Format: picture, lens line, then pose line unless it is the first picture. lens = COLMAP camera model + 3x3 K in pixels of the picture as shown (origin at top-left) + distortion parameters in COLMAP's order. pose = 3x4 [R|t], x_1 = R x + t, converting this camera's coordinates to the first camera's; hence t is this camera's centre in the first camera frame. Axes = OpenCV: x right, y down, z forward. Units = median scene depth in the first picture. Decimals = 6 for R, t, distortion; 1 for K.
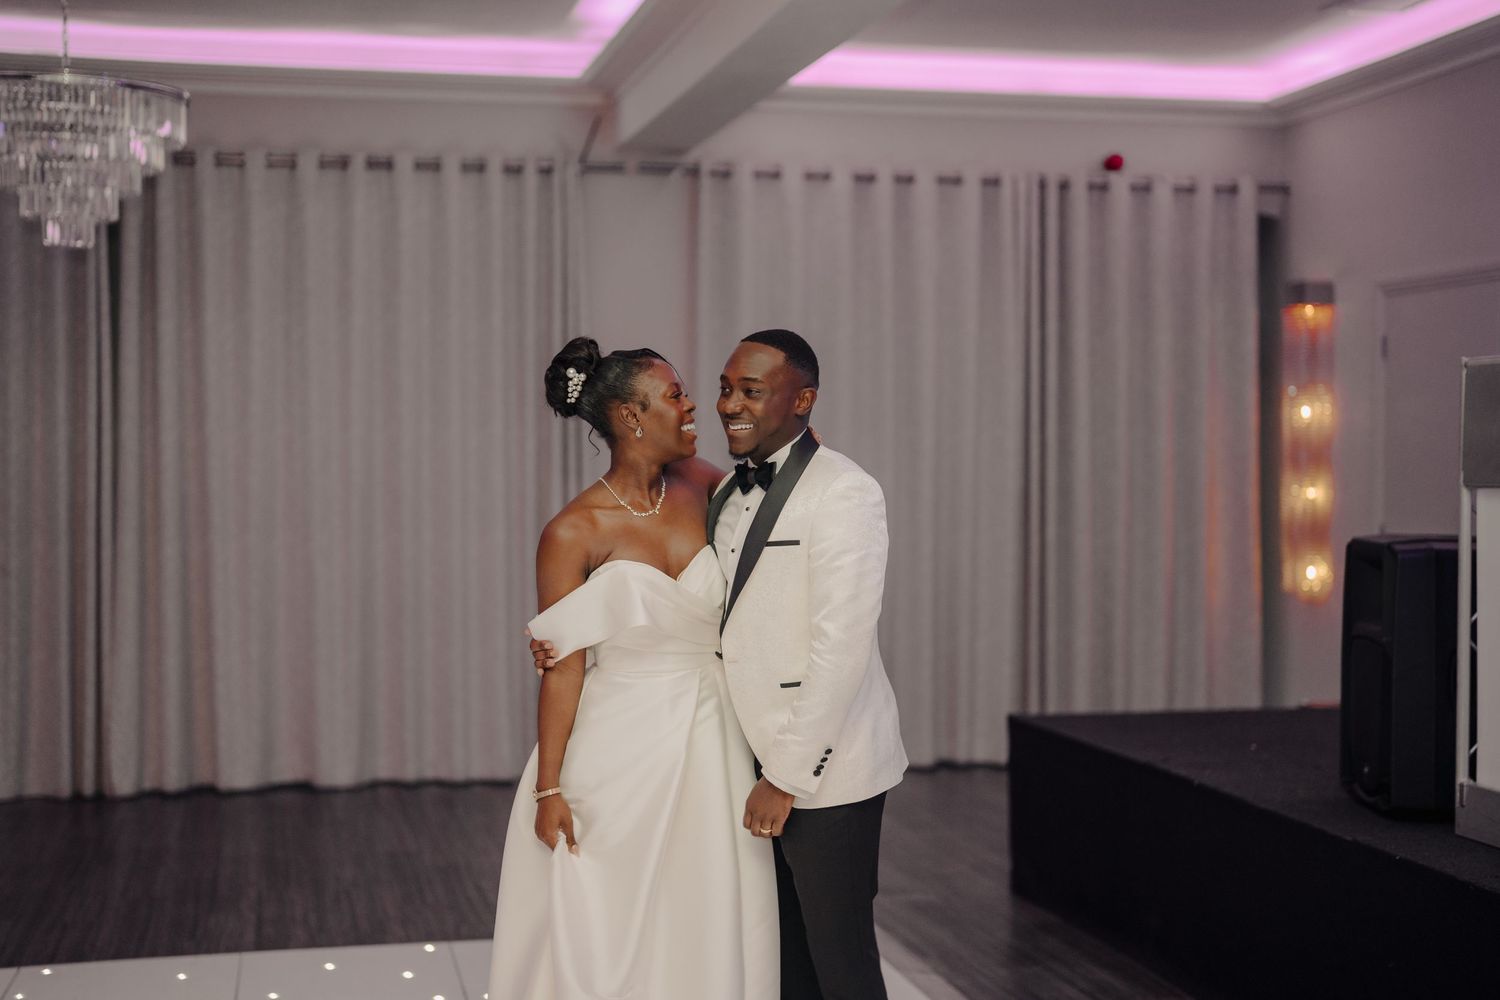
lens RADIAL K [[2200.7, 0, 750.0], [0, 2200.7, 500.0], [0, 0, 1]] dist [-0.043170, 0.053008]
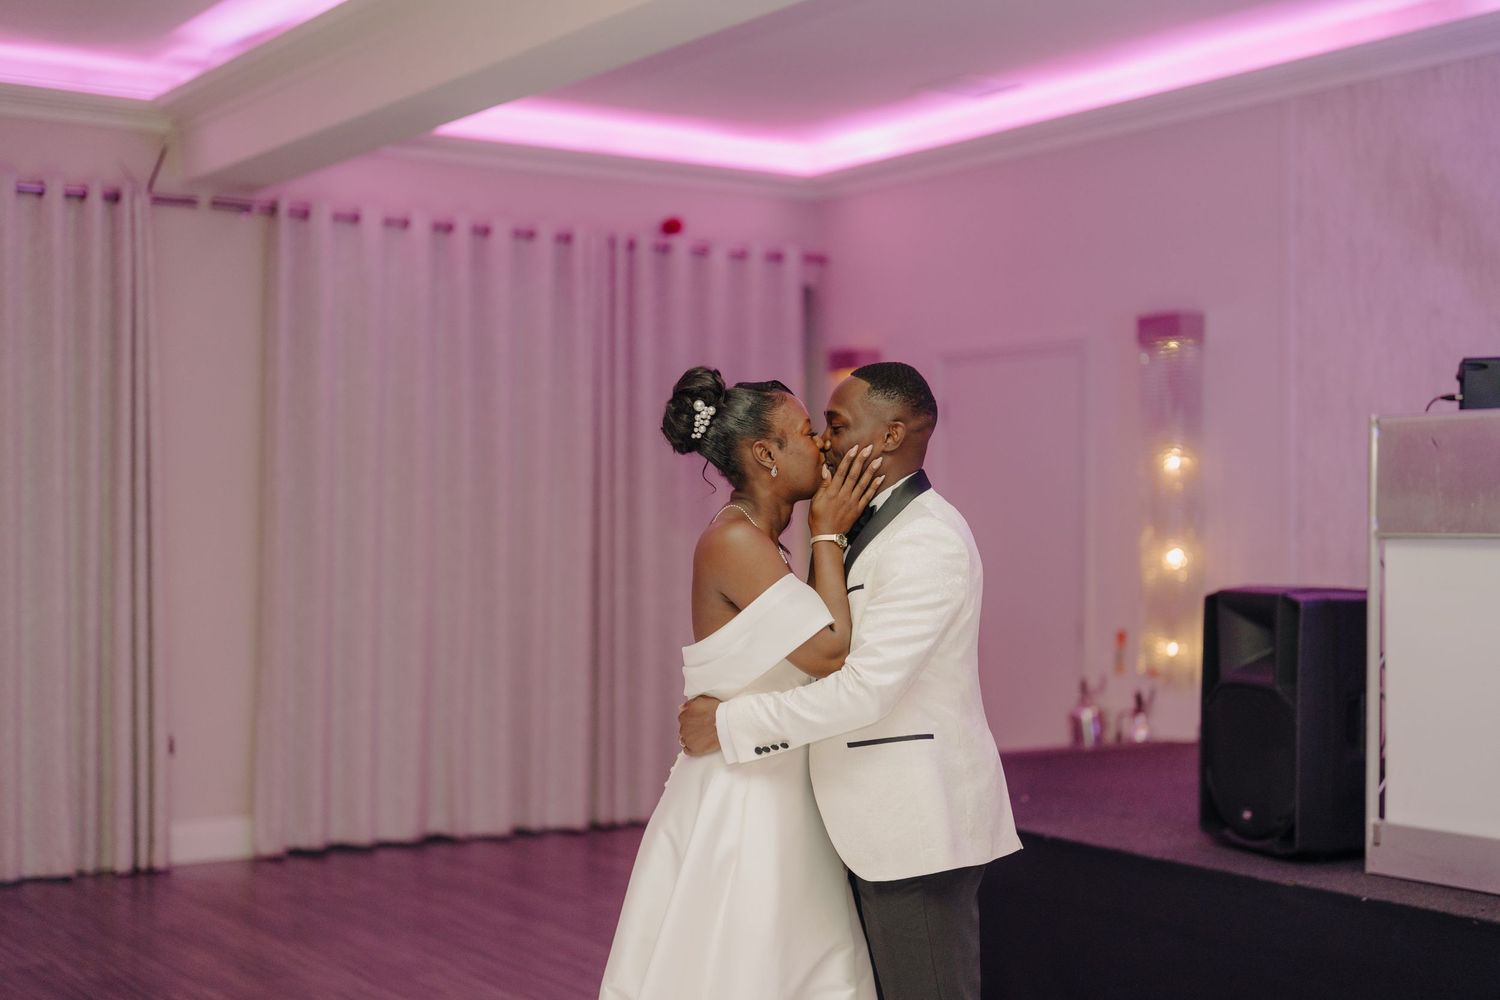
lens RADIAL K [[2173.8, 0, 750.0], [0, 2173.8, 500.0], [0, 0, 1]] dist [-0.025033, 0.030876]
pose [[0.938509, 0.011822, 0.345053, -0.154690], [-0.000940, 0.999497, -0.031690, 0.004084], [-0.345254, 0.029417, 0.938048, 0.062460]]
